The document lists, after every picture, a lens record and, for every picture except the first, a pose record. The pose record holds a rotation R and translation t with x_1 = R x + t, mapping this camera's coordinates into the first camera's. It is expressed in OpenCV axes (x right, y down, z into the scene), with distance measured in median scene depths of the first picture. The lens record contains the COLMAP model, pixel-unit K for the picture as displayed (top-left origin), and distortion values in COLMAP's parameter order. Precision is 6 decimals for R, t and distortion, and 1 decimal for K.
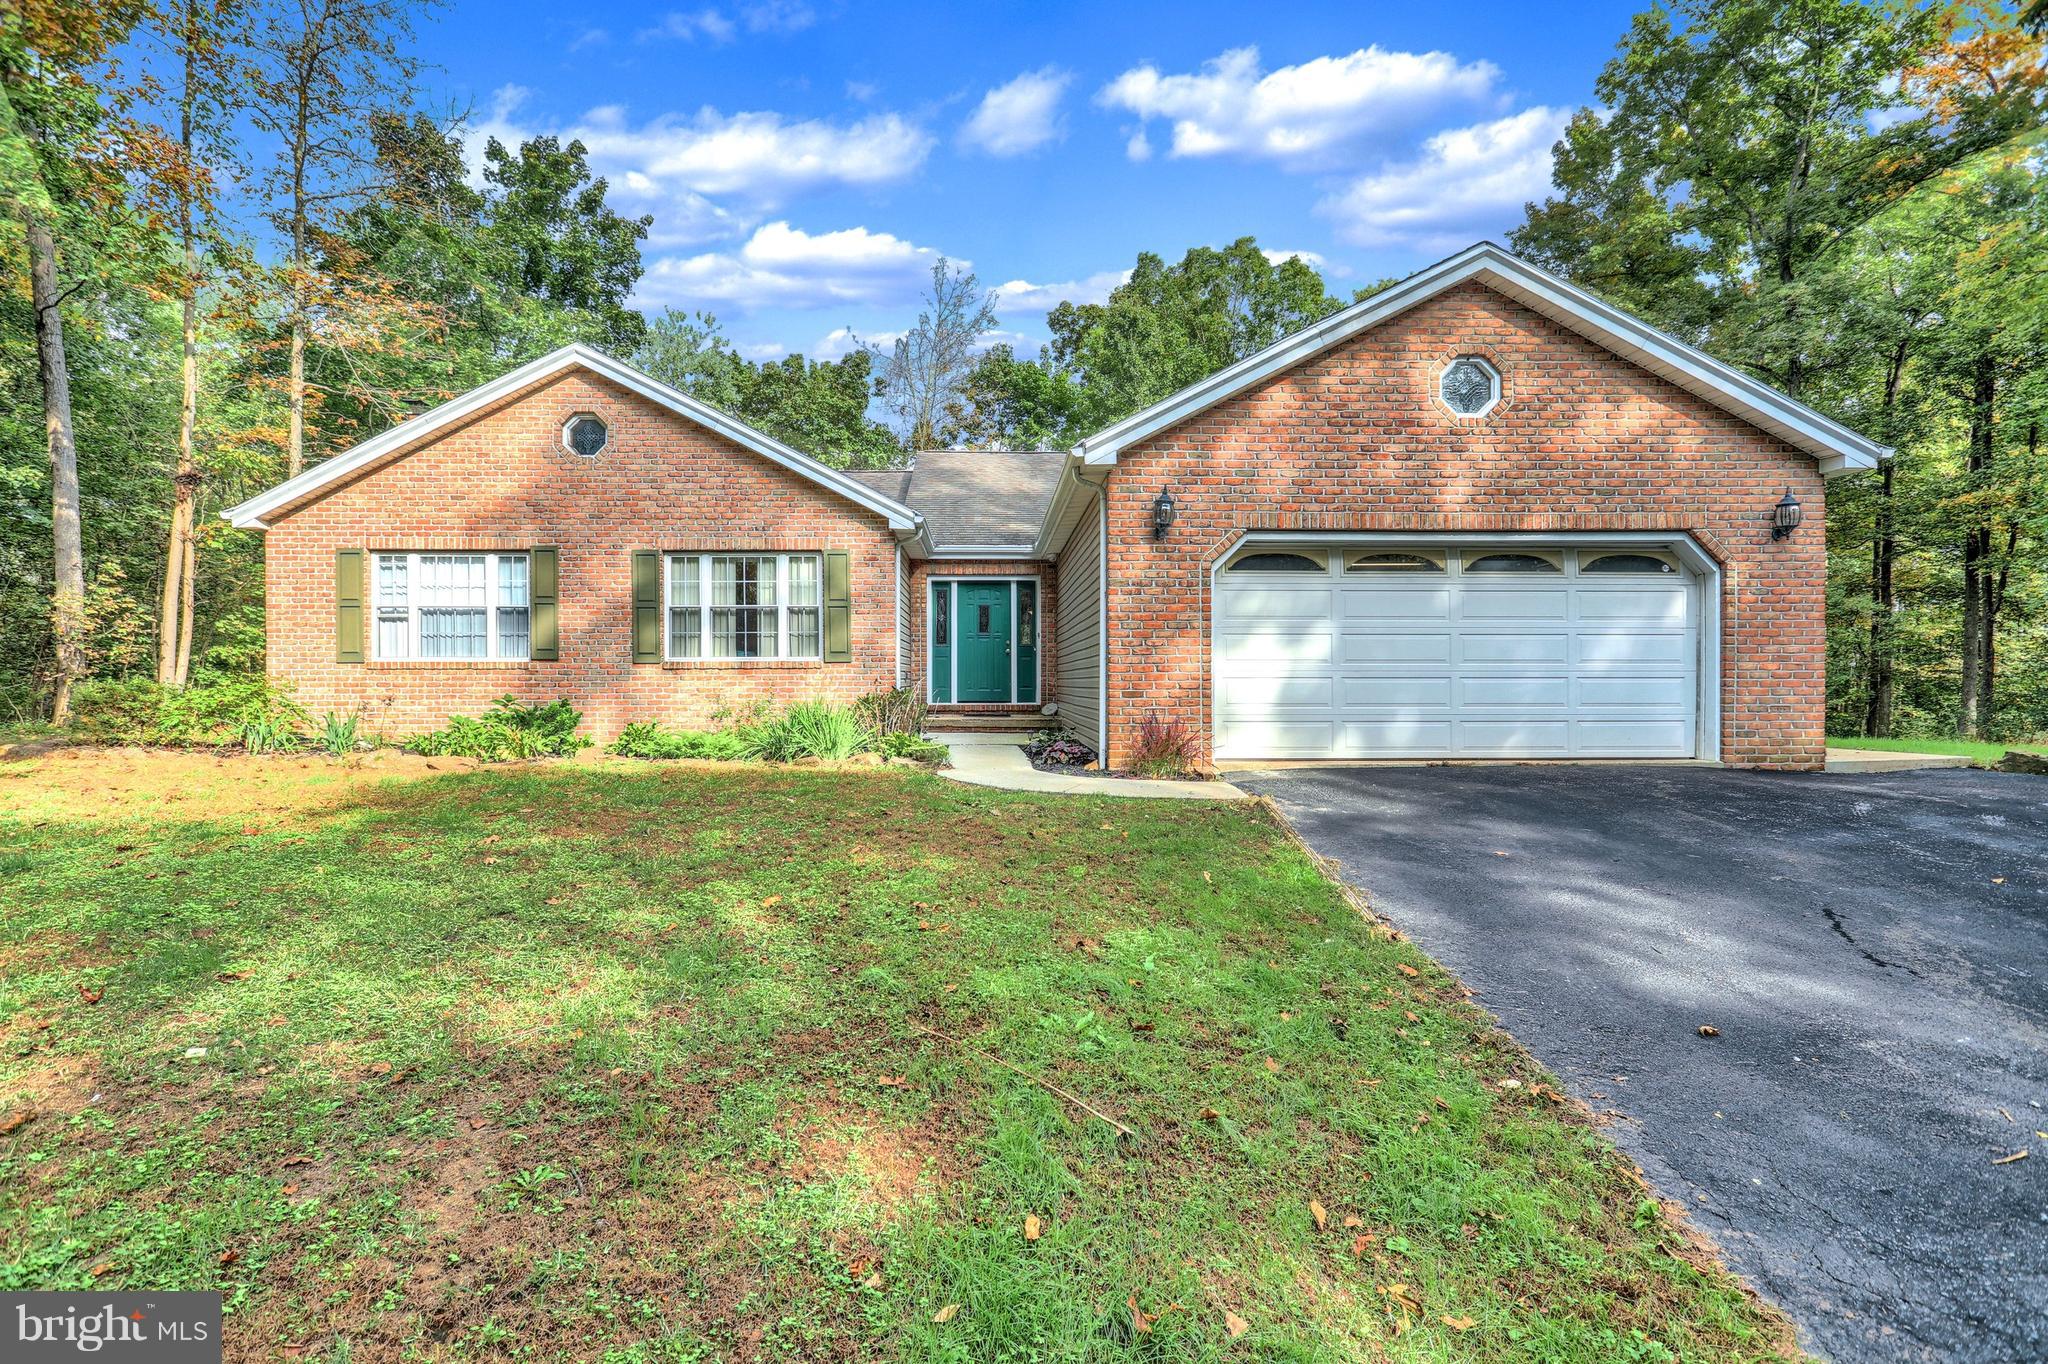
lens RADIAL K [[986.2, 0, 1017.0], [0, 986.2, 682.3], [0, 0, 1]] dist [0.002864, 0.000216]
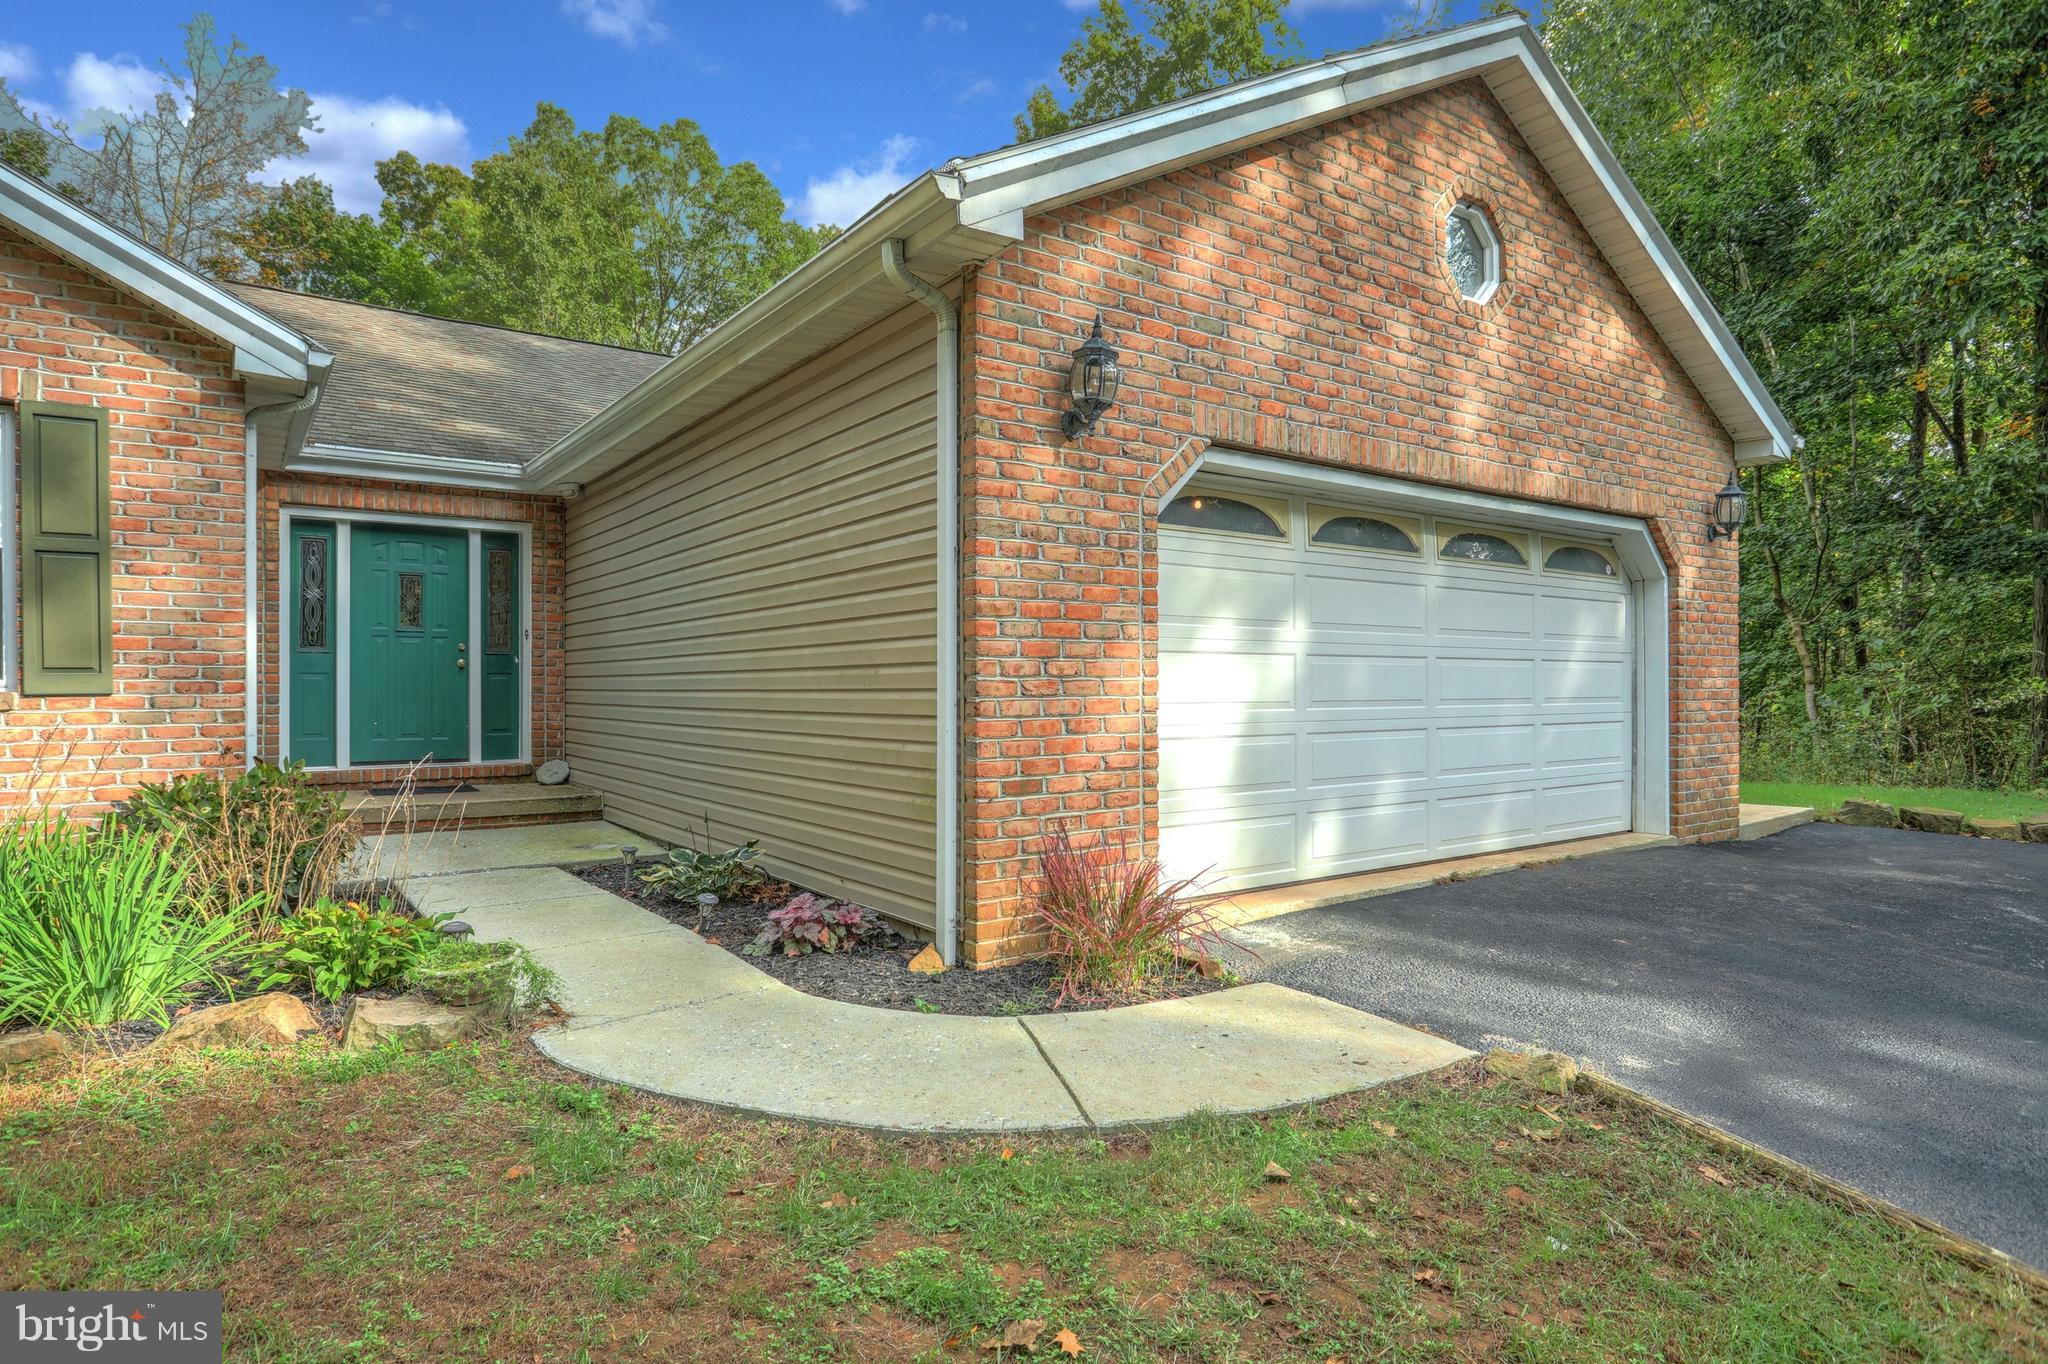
lens RADIAL K [[1119.2, 0, 1026.8], [0, 1119.2, 684.5], [0, 0, 1]] dist [-0.001776, -0.000374]
pose [[0.832186, 0.000274, 0.554497, -0.149102], [0.001052, 0.999997, -0.002071, -0.031154], [-0.554496, 0.002307, 0.832183, 0.567625]]
